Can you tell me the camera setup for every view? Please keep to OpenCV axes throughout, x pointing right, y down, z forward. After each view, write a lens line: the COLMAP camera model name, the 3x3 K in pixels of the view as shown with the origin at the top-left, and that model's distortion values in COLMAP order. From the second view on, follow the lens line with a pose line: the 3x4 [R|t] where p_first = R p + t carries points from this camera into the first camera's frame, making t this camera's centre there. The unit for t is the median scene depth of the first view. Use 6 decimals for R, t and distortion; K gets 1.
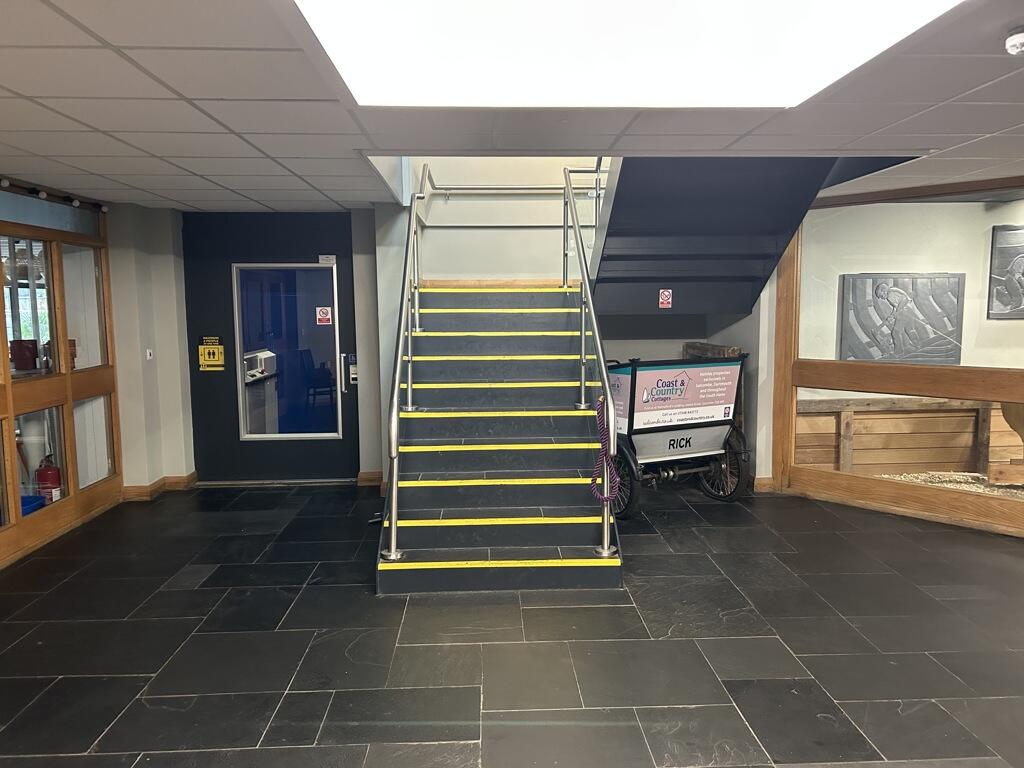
lens RADIAL K [[764.1, 0, 518.6], [0, 764.1, 385.9], [0, 0, 1]] dist [0.009459, 0.002662]
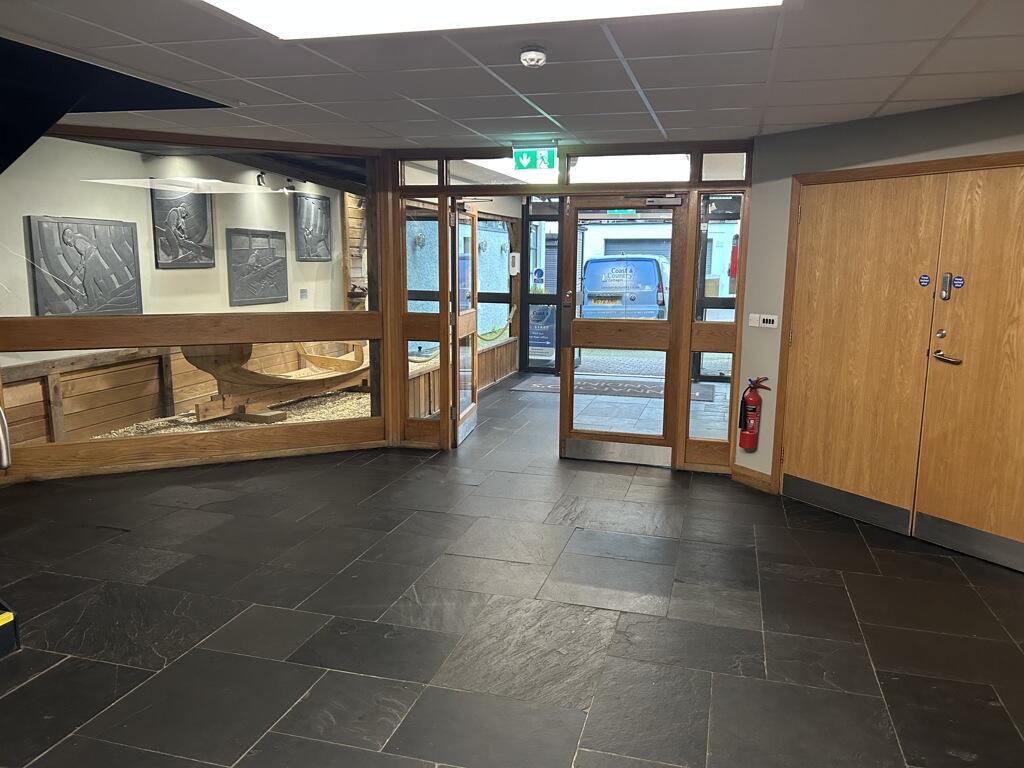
lens RADIAL K [[764.1, 0, 518.6], [0, 764.1, 385.9], [0, 0, 1]] dist [0.009459, 0.002662]
pose [[0.310625, -0.145909, 0.939267, -0.235284], [0.085570, 0.988429, 0.125247, -0.018020], [-0.946673, 0.041468, 0.319516, 0.212051]]
